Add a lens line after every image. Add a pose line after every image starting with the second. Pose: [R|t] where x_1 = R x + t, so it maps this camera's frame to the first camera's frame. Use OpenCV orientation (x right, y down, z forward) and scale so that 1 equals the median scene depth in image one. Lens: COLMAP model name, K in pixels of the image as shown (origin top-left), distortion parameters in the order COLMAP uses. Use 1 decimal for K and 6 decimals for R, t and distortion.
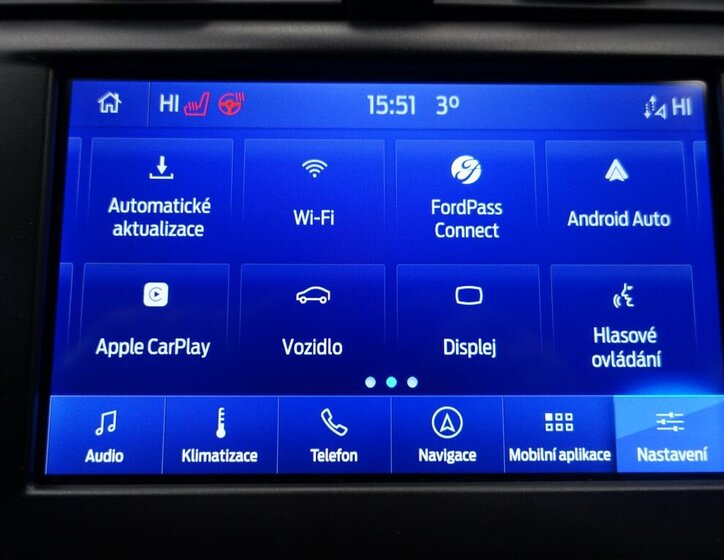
lens RADIAL K [[526.1, 0, 362.0], [0, 526.1, 280.0], [0, 0, 1]] dist [-0.003299, 0.000669]
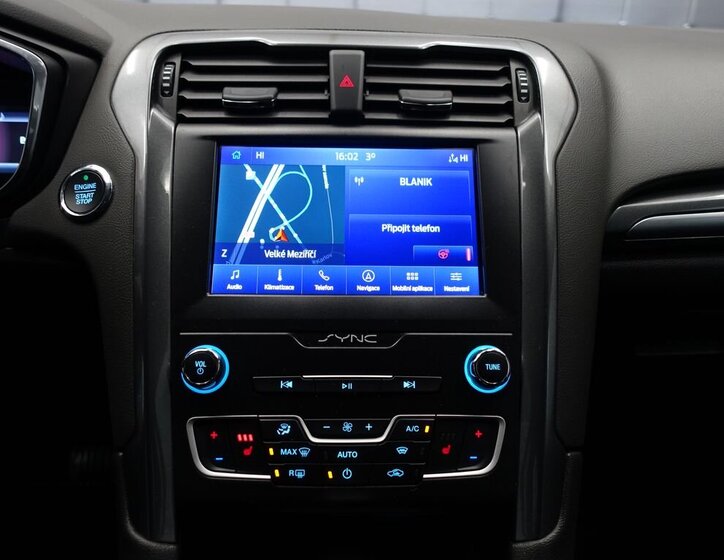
lens RADIAL K [[526.1, 0, 362.0], [0, 526.1, 280.0], [0, 0, 1]] dist [-0.003299, 0.000669]
pose [[0.999927, 0.003990, 0.011395, 0.101945], [-0.002554, 0.992368, -0.123289, 0.607183], [-0.011800, 0.123251, 0.992305, -1.536114]]
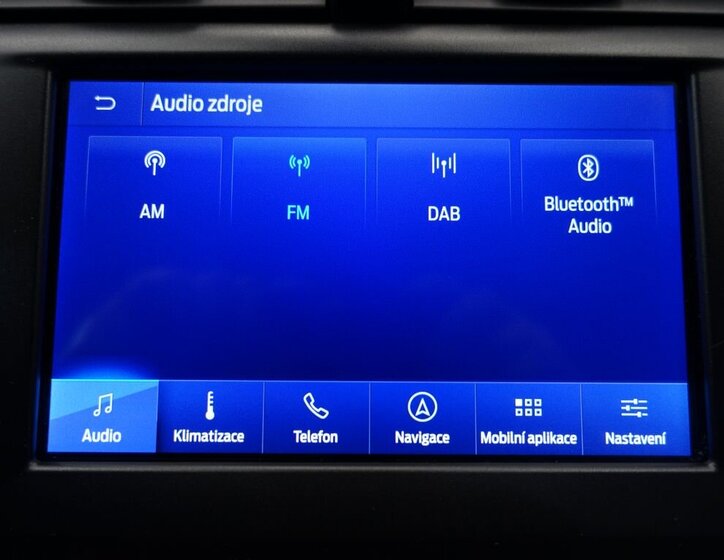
lens RADIAL K [[498.2, 0, 361.9], [0, 498.2, 285.2], [0, 0, 1]] dist [-0.005299, 0.001382]
pose [[0.999905, 0.004715, -0.012918, 0.051666], [-0.004380, 0.999655, 0.025894, 0.000126], [0.013035, -0.025835, 0.999581, 0.000879]]
